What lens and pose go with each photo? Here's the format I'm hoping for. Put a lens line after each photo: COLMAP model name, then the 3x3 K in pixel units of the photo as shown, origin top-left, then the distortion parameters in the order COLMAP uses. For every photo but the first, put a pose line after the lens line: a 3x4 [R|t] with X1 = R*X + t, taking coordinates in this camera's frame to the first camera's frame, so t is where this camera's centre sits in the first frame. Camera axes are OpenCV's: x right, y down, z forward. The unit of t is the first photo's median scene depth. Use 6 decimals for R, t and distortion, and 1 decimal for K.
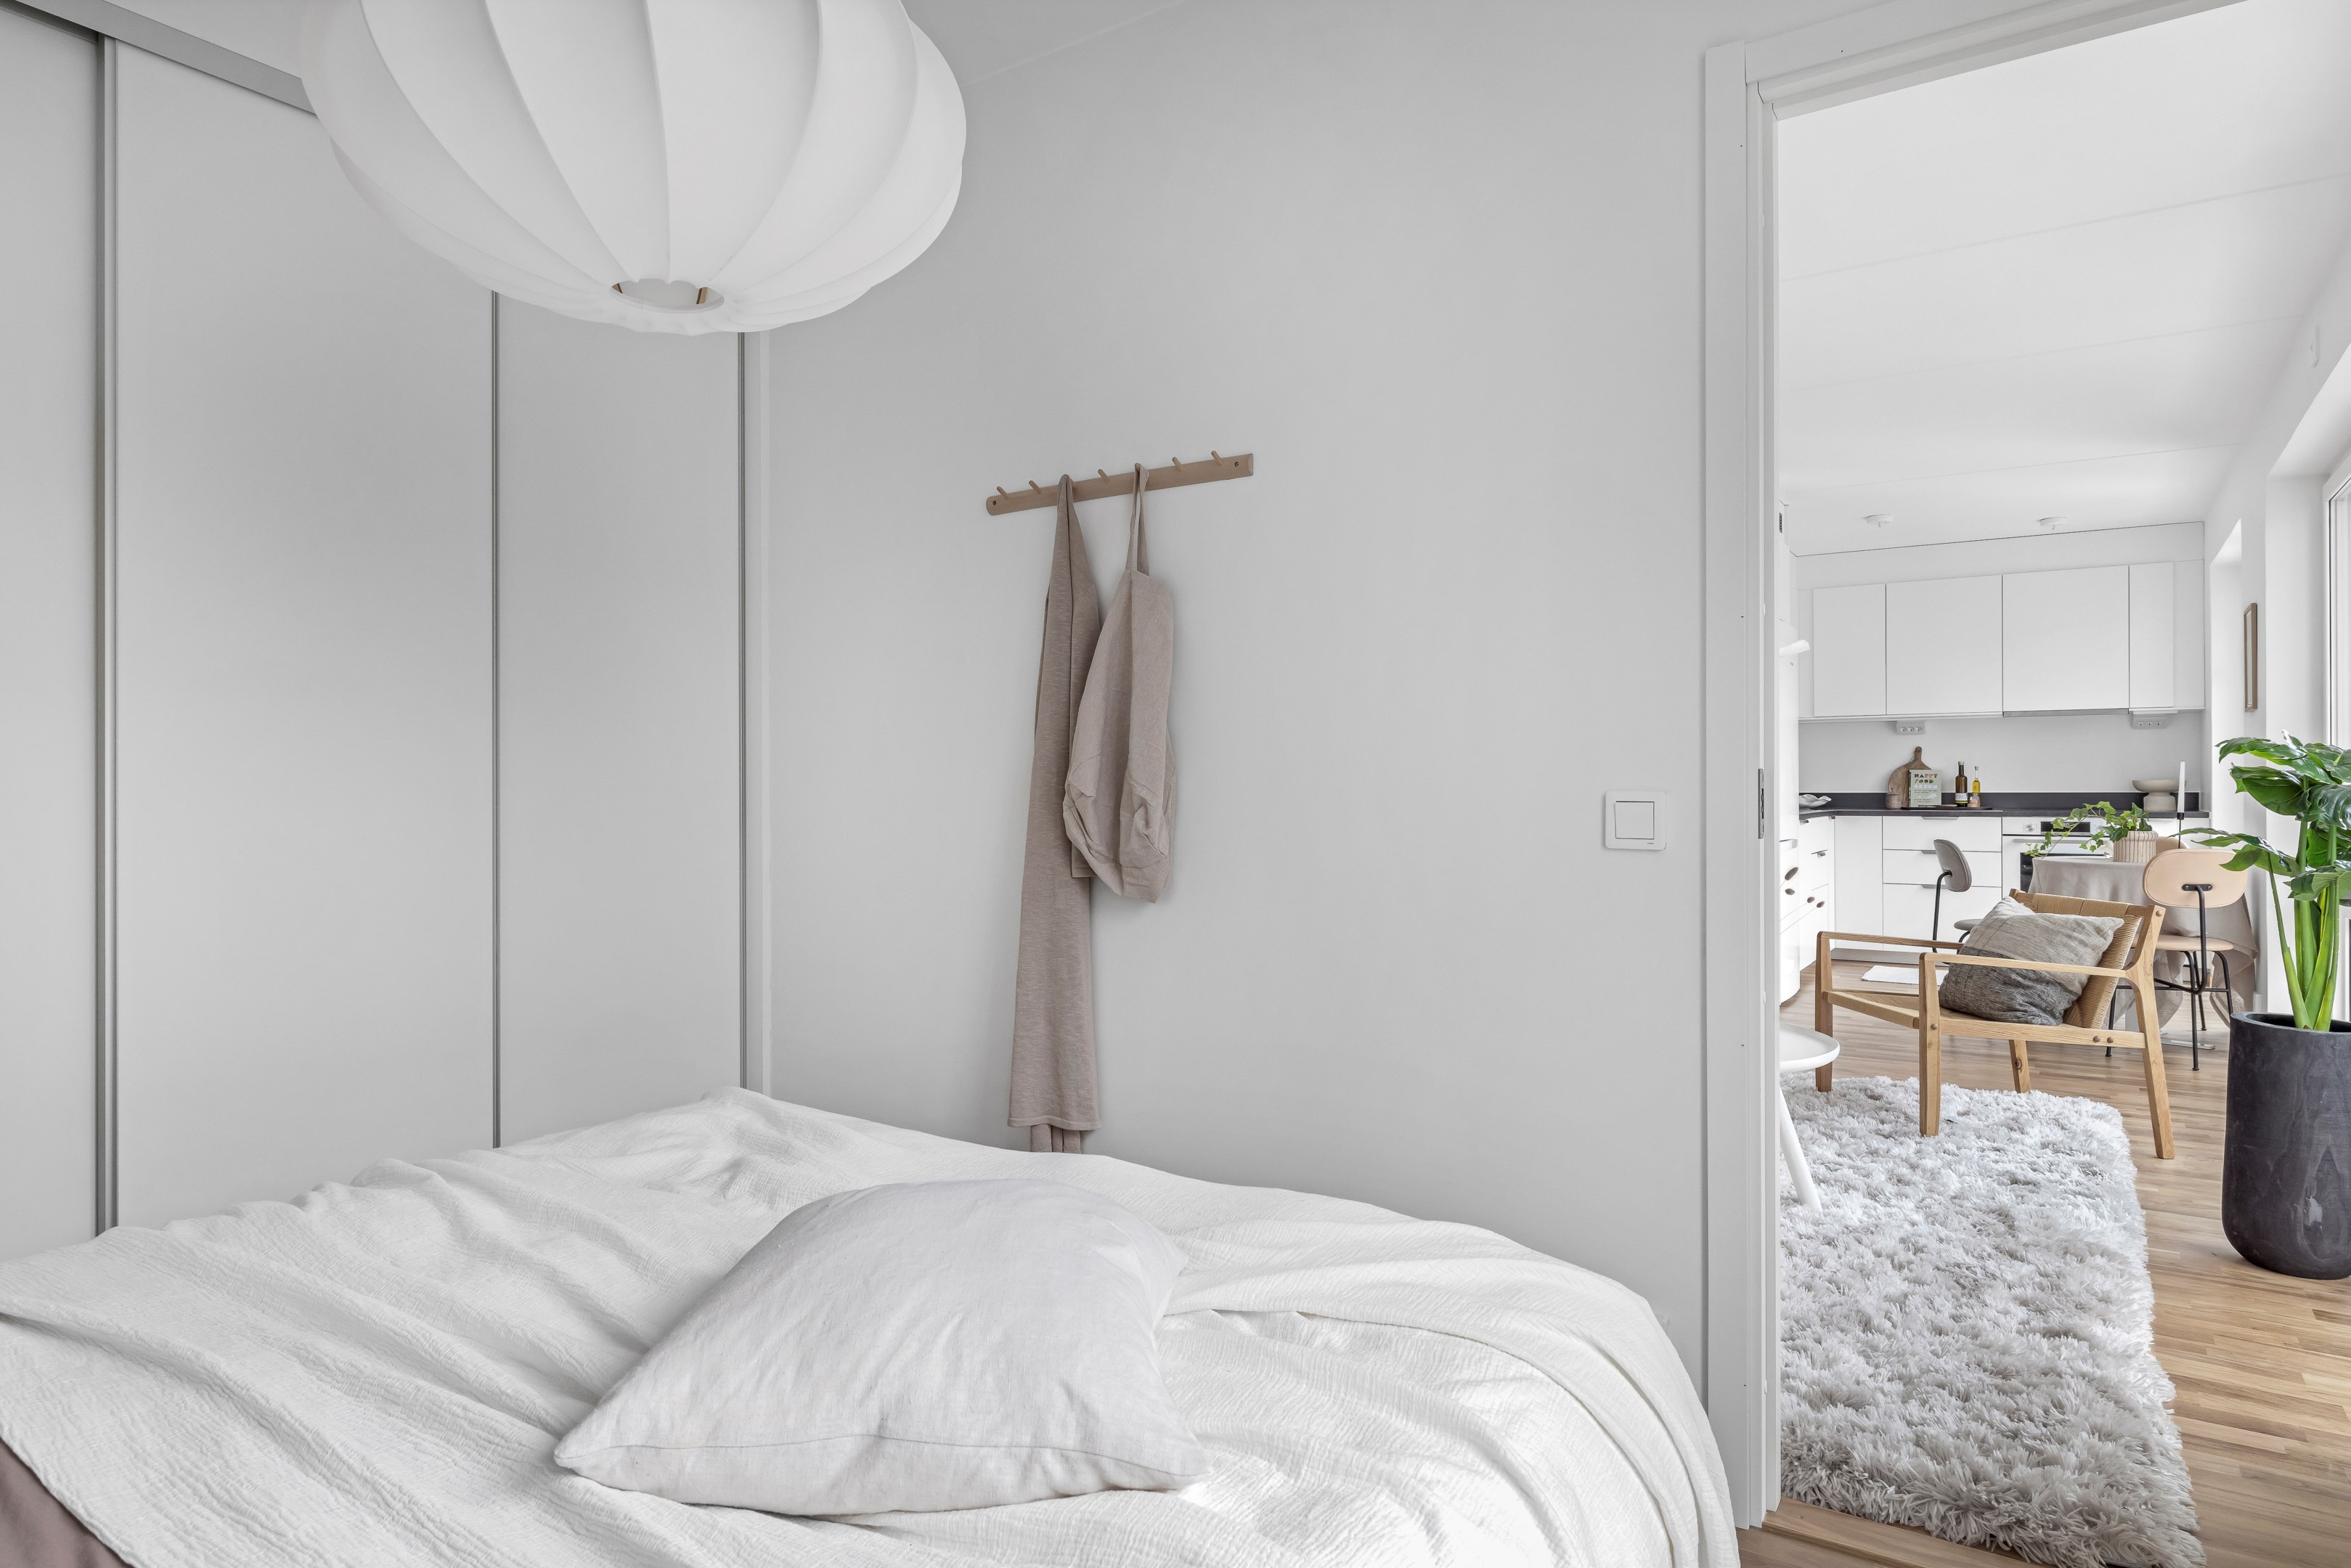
lens RADIAL K [[1336.4, 0, 1181.8], [0, 1336.4, 781.7], [0, 0, 1]] dist [0.001238, 0.001127]
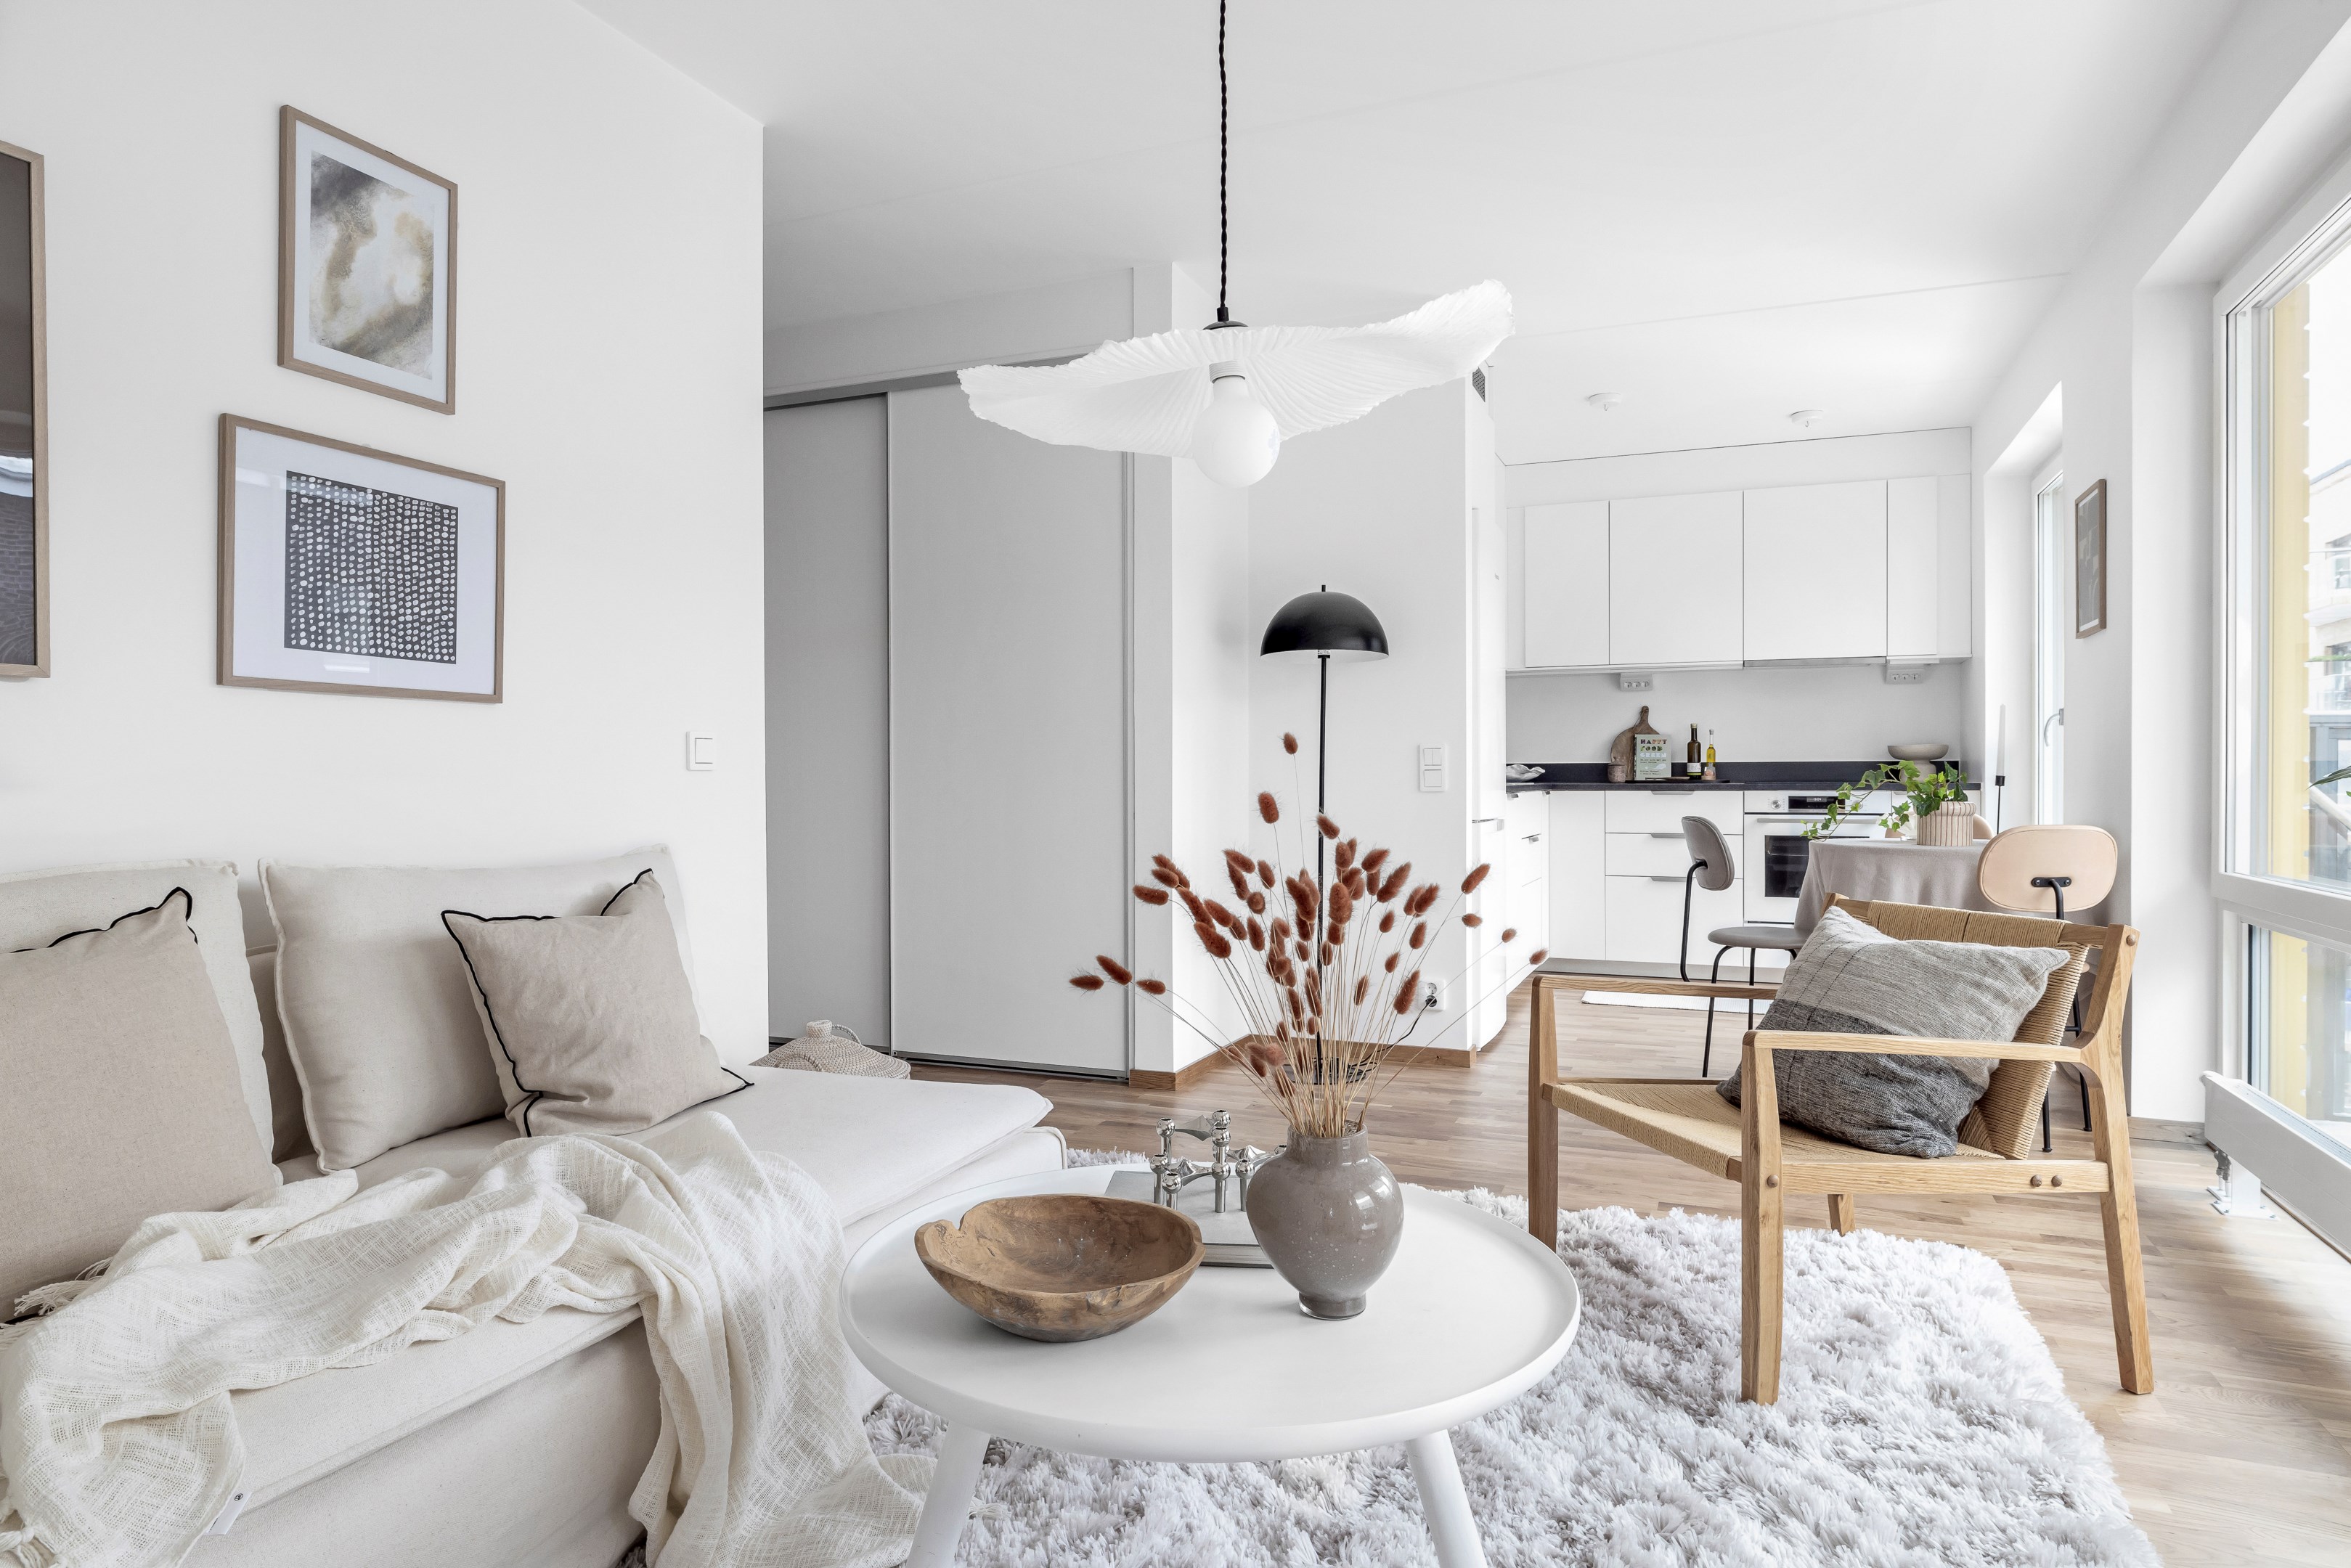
lens RADIAL K [[1391.7, 0, 1179.9], [0, 1391.7, 767.9], [0, 0, 1]] dist [0.004450, 0.000639]
pose [[0.980158, 0.002703, 0.198199, 0.134161], [-0.002186, 0.999994, -0.002825, 0.017560], [-0.198205, 0.002336, 0.980158, 0.284977]]
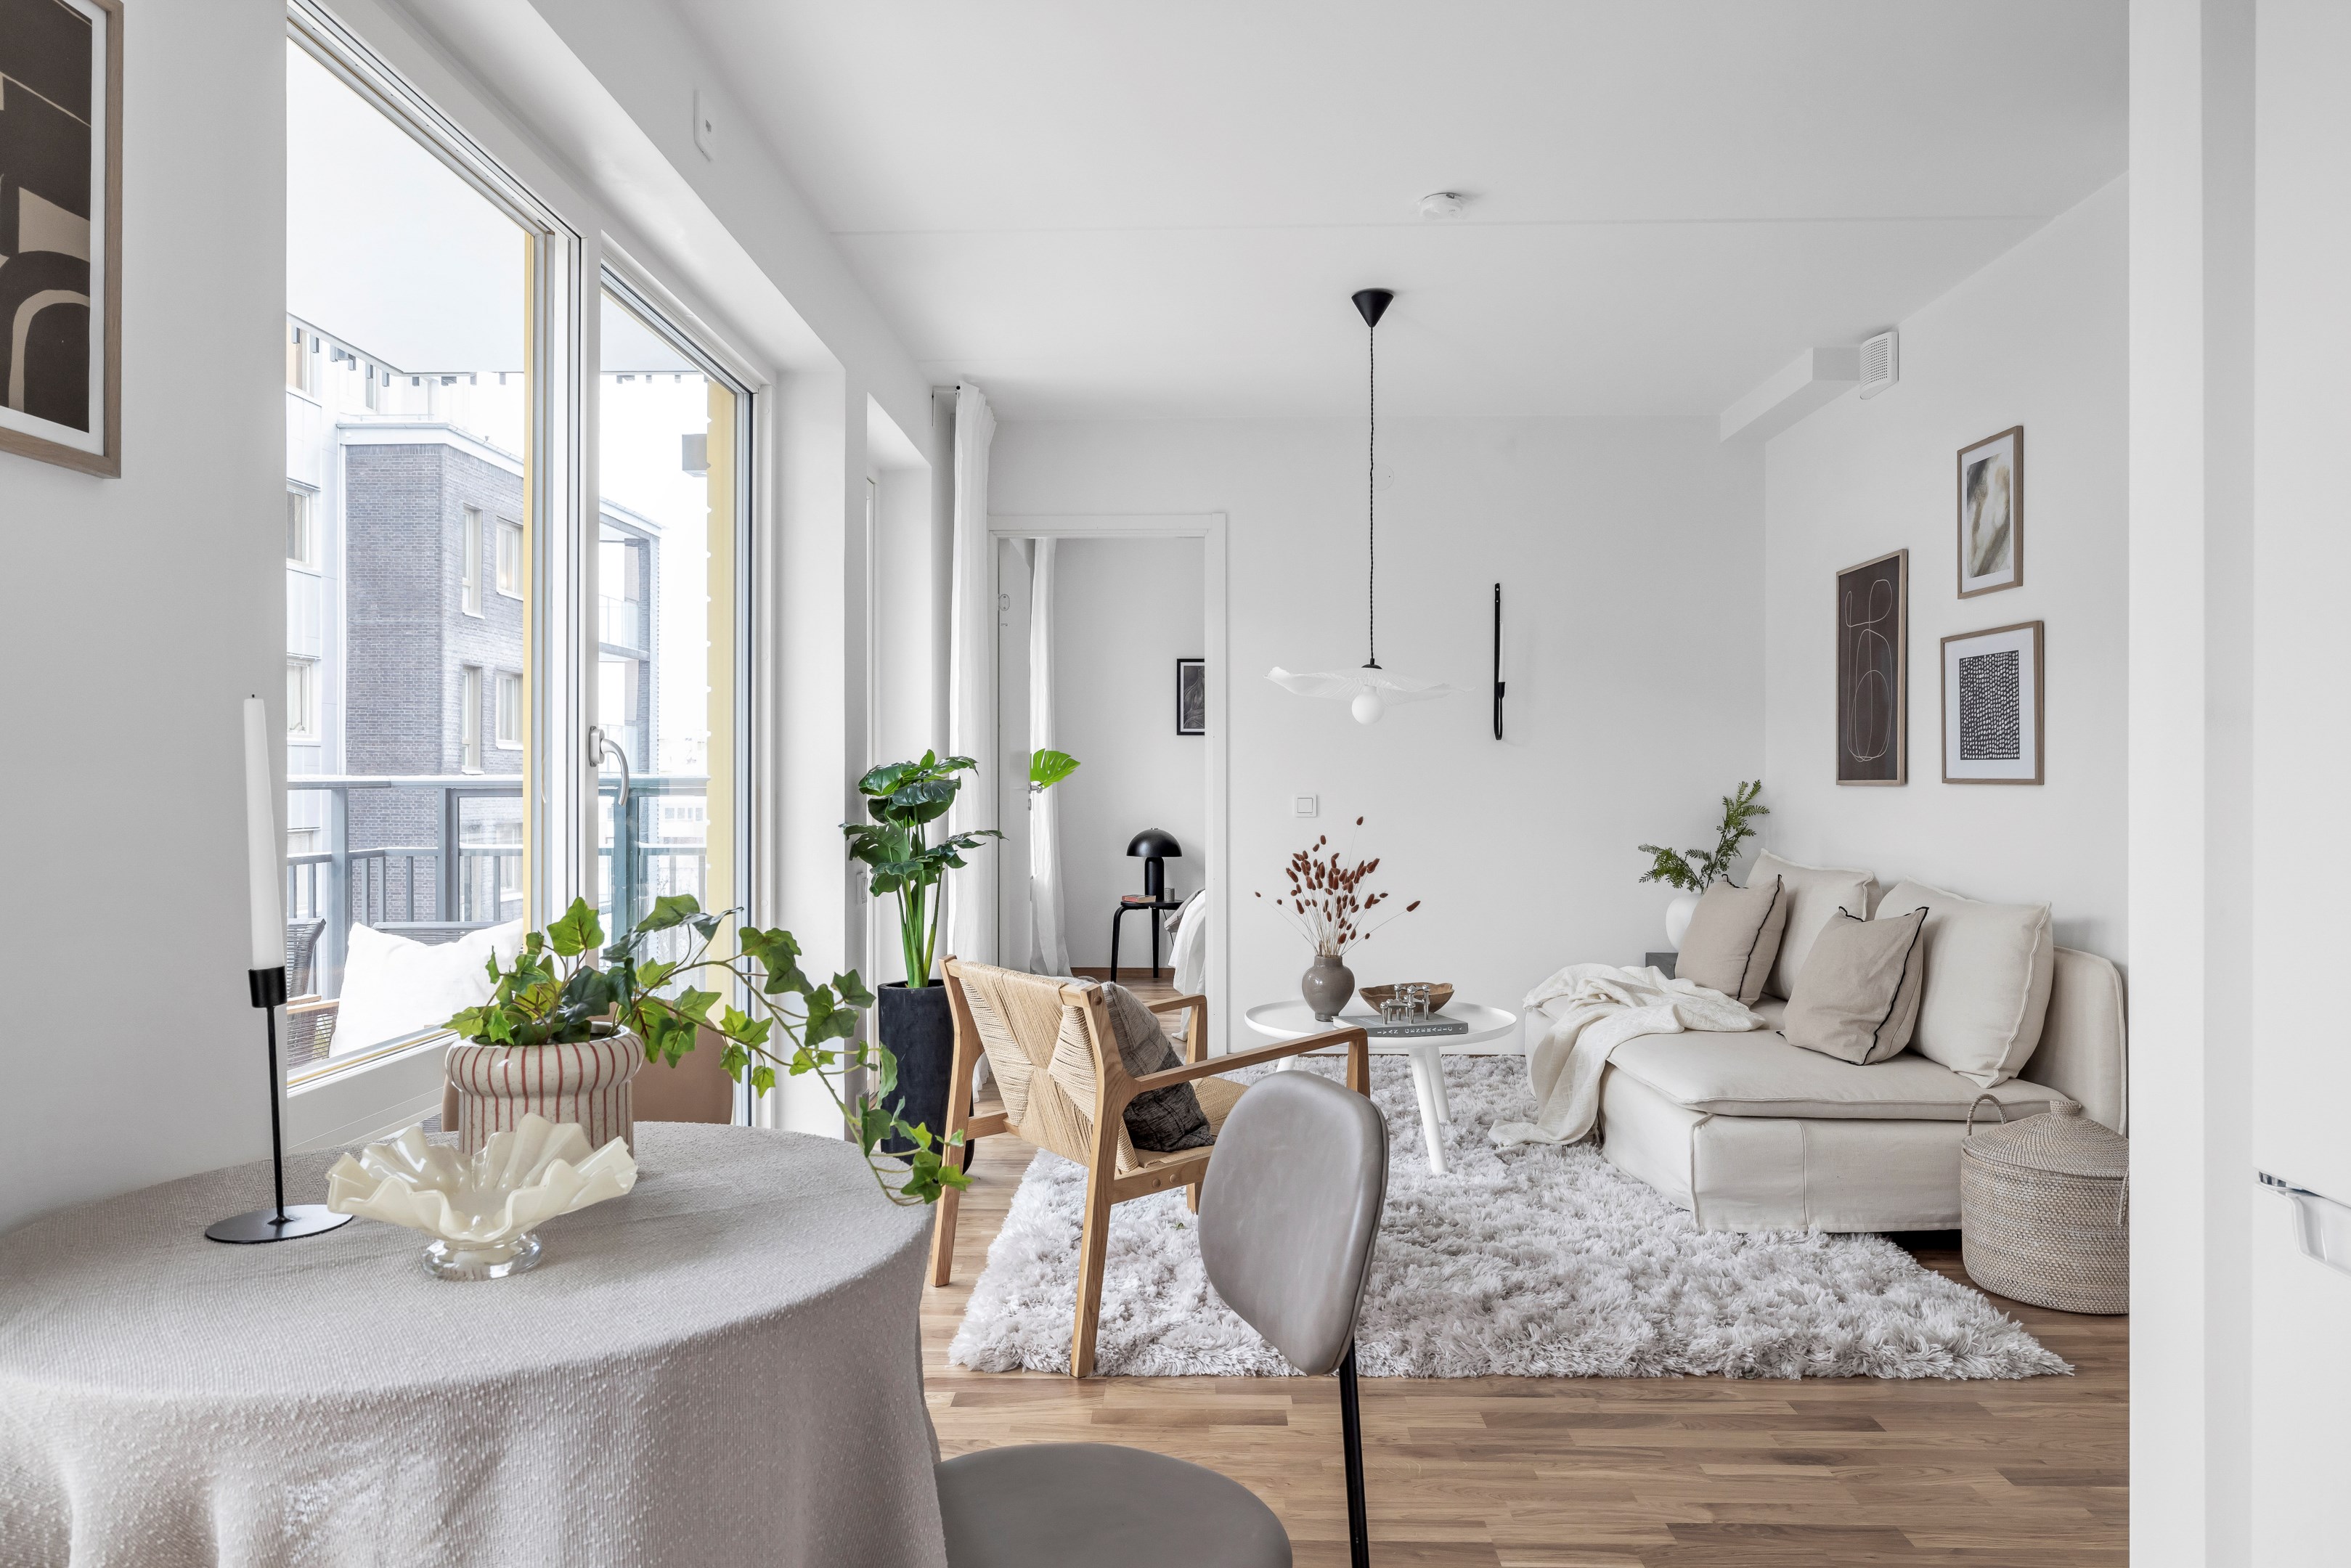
lens RADIAL K [[1475.3, 0, 1188.0], [0, 1475.3, 783.4], [0, 0, 1]] dist [-0.002244, 0.001579]
pose [[-0.832709, -0.007354, -0.553662, 1.291127], [-0.007309, 0.999971, -0.002289, -0.022008], [0.553662, 0.002141, -0.832739, 2.038293]]
